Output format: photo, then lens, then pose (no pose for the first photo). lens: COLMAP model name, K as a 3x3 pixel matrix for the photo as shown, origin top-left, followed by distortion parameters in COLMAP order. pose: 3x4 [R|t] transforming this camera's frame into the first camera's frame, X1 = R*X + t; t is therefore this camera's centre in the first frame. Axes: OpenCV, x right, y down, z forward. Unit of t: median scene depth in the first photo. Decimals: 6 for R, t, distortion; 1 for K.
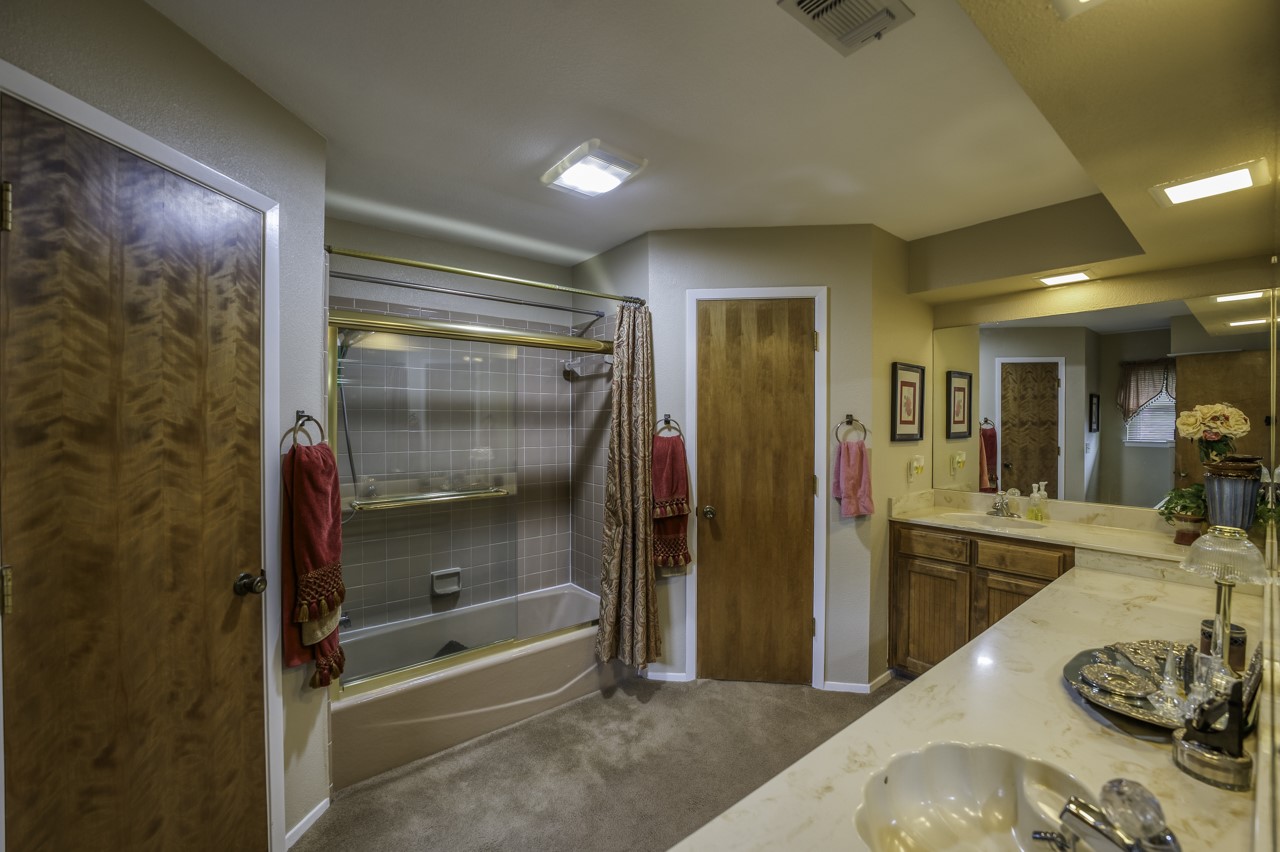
lens RADIAL K [[521.4, 0, 645.7], [0, 521.4, 425.1], [0, 0, 1]] dist [-0.023156, 0.000119]
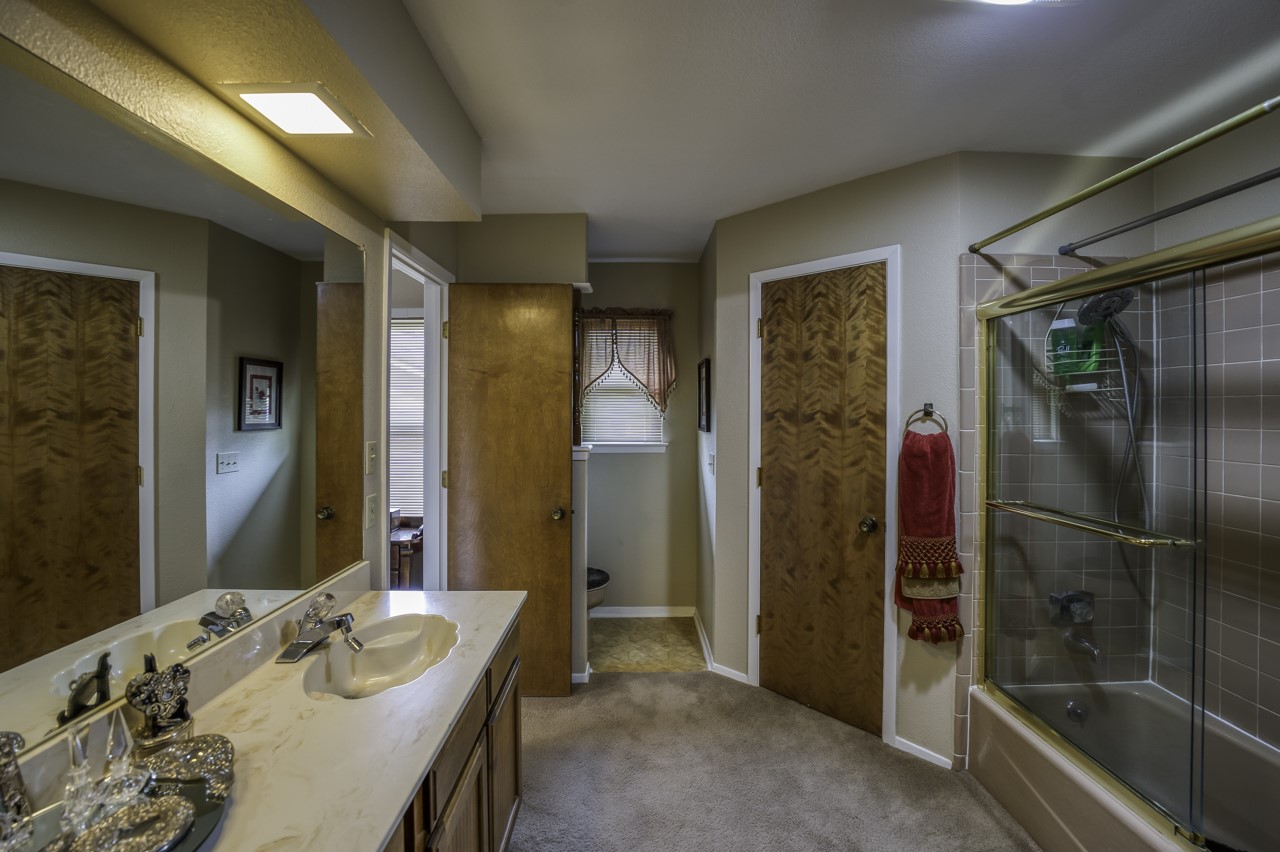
lens RADIAL K [[521.4, 0, 645.4], [0, 521.4, 414.1], [0, 0, 1]] dist [-0.023156, 0.000119]
pose [[-0.611153, 0.002239, -0.791510, 0.846155], [-0.012316, 0.999848, 0.012338, -0.012604], [0.791417, 0.017289, -0.611032, 1.533418]]
